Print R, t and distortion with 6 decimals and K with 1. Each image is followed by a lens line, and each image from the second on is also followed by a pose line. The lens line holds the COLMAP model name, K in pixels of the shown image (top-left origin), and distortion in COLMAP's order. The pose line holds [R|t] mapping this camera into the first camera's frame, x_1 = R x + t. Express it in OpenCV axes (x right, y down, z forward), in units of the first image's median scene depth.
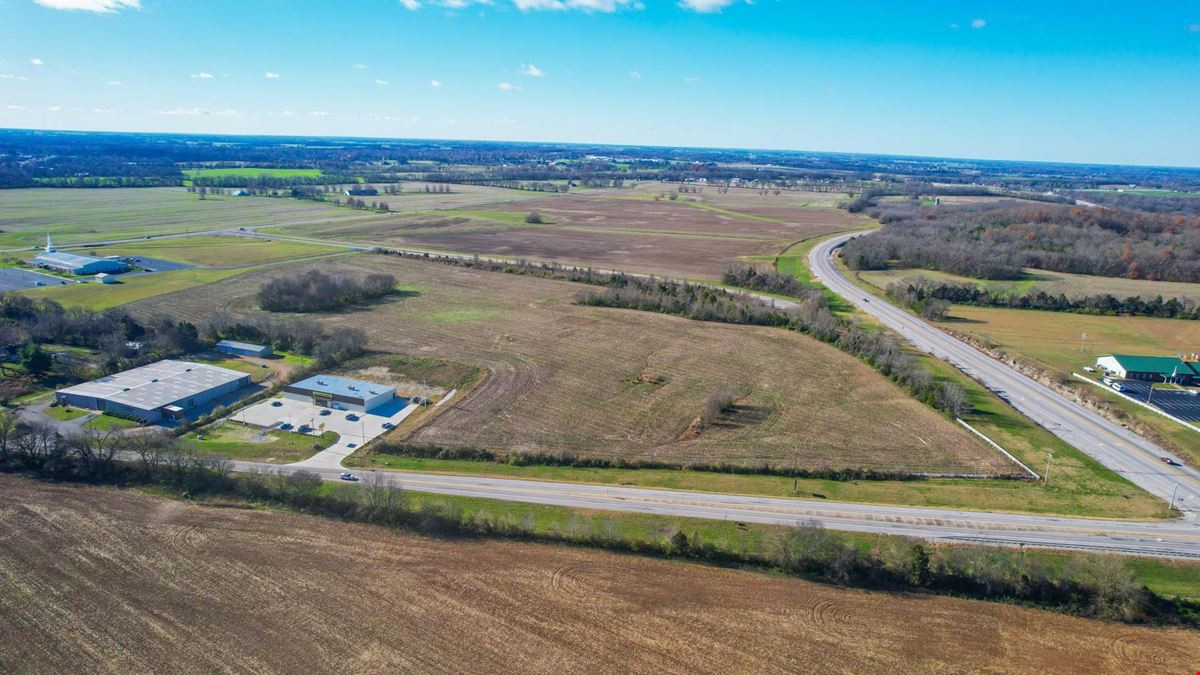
lens RADIAL K [[769.8, 0, 602.7], [0, 769.8, 339.9], [0, 0, 1]] dist [-0.082138, 0.077238]
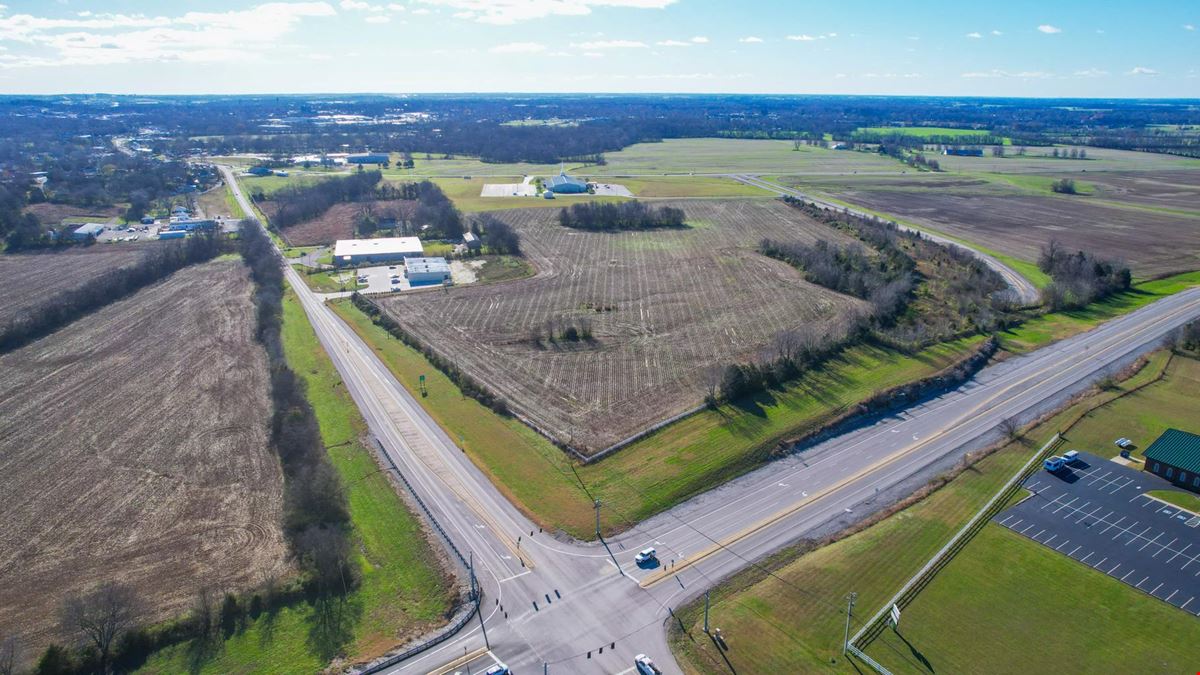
lens RADIAL K [[812.8, 0, 600.0], [0, 812.8, 337.5], [0, 0, 1]] dist [-0.069557, 0.049347]
pose [[0.592947, 0.207519, -0.778042, 0.795913], [-0.187239, 0.975270, 0.117428, -0.030335], [0.783170, 0.076052, 0.617139, 0.306501]]
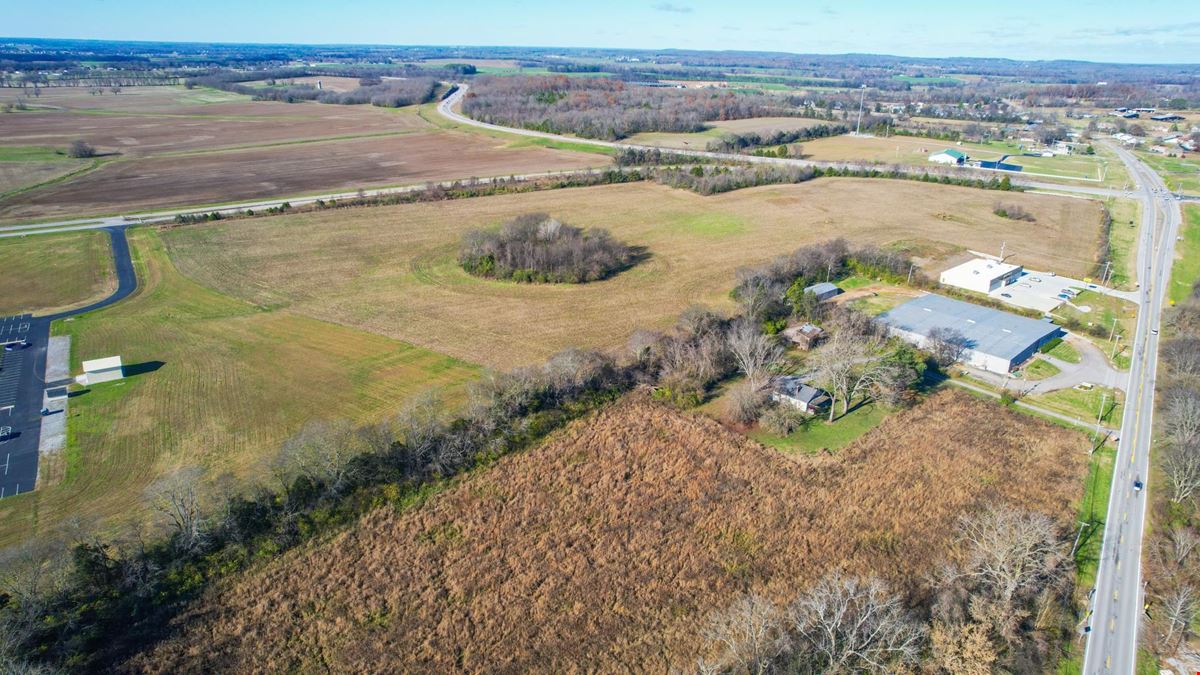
lens RADIAL K [[769.8, 0, 602.7], [0, 769.8, 339.9], [0, 0, 1]] dist [-0.082138, 0.077238]
pose [[0.446677, -0.343897, 0.825963, -1.269503], [0.219050, 0.937117, 0.271716, -0.217889], [-0.867466, 0.059558, 0.493919, 0.774339]]
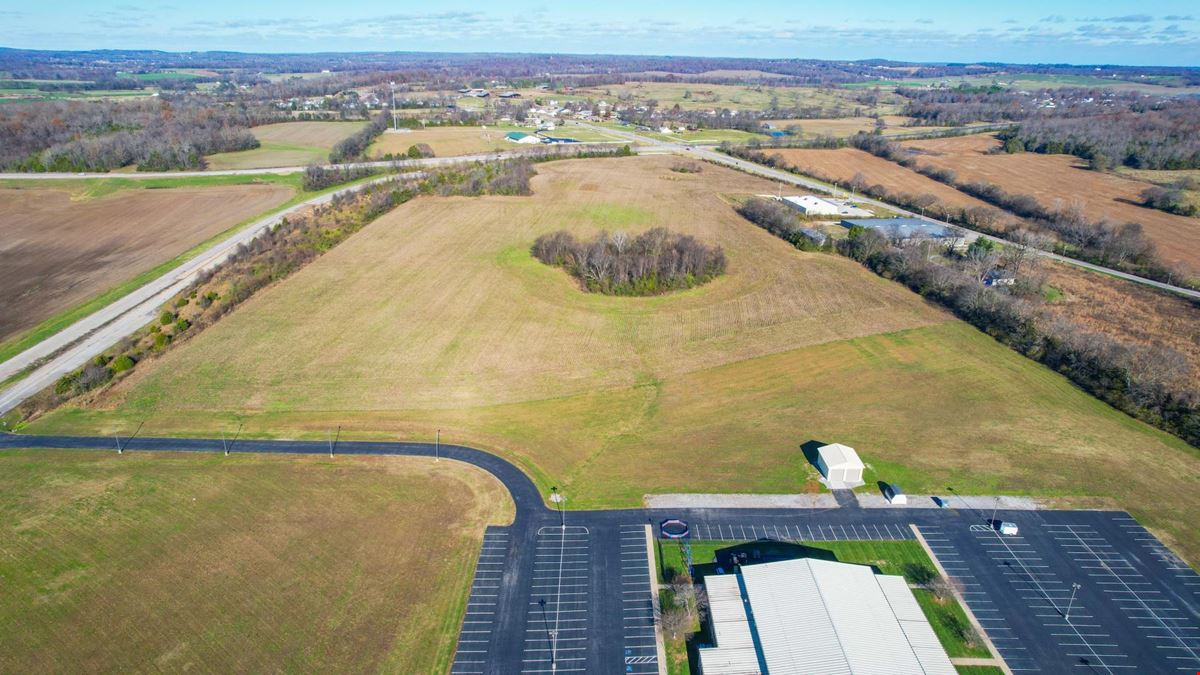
lens RADIAL K [[769.8, 0, 602.7], [0, 769.8, 339.9], [0, 0, 1]] dist [-0.082138, 0.077238]
pose [[-0.510886, -0.339577, 0.789736, -1.243576], [0.187097, 0.852728, 0.487698, -0.466587], [-0.839041, 0.396916, -0.372113, 1.726901]]
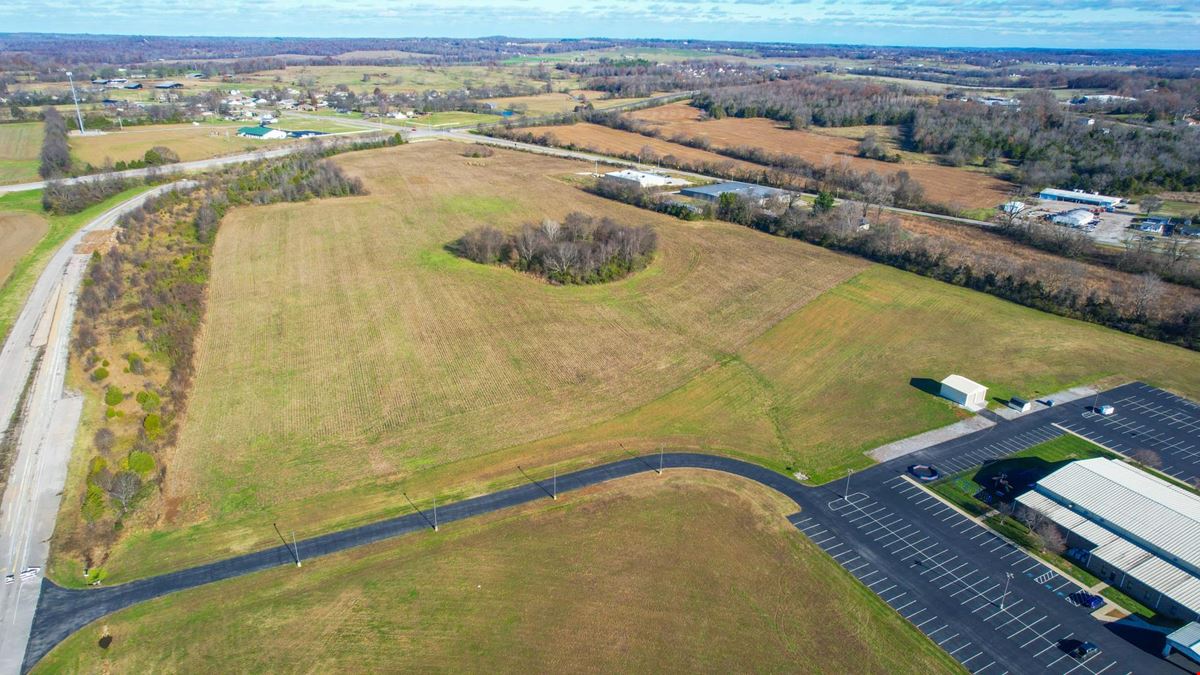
lens RADIAL K [[769.8, 0, 602.7], [0, 769.8, 339.9], [0, 0, 1]] dist [-0.082138, 0.077238]
pose [[-0.845992, -0.236694, 0.477779, -0.985740], [0.094978, 0.814841, 0.571851, -0.519710], [-0.524668, 0.529160, -0.666869, 1.964691]]
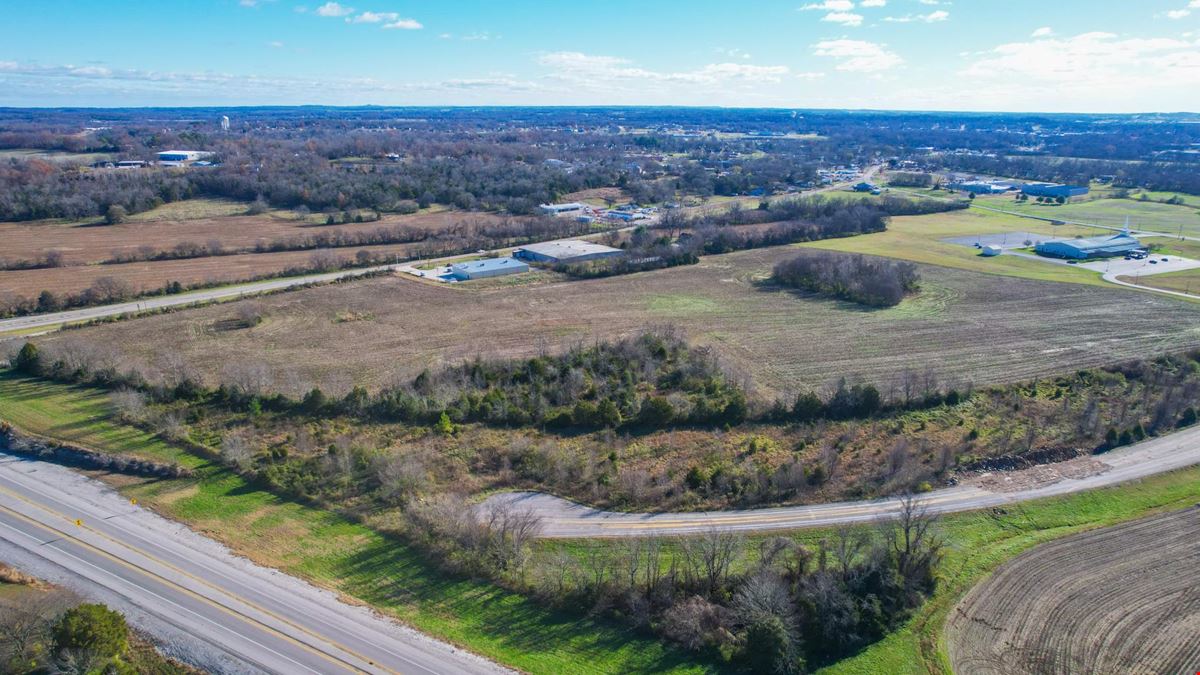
lens RADIAL K [[807.9, 0, 605.3], [0, 807.9, 313.4], [0, 0, 1]] dist [-0.092903, 0.091647]
pose [[-0.526496, 0.182405, -0.830380, 0.676412], [-0.233991, 0.907903, 0.347794, -0.356584], [0.817343, 0.377414, -0.435326, 1.540410]]
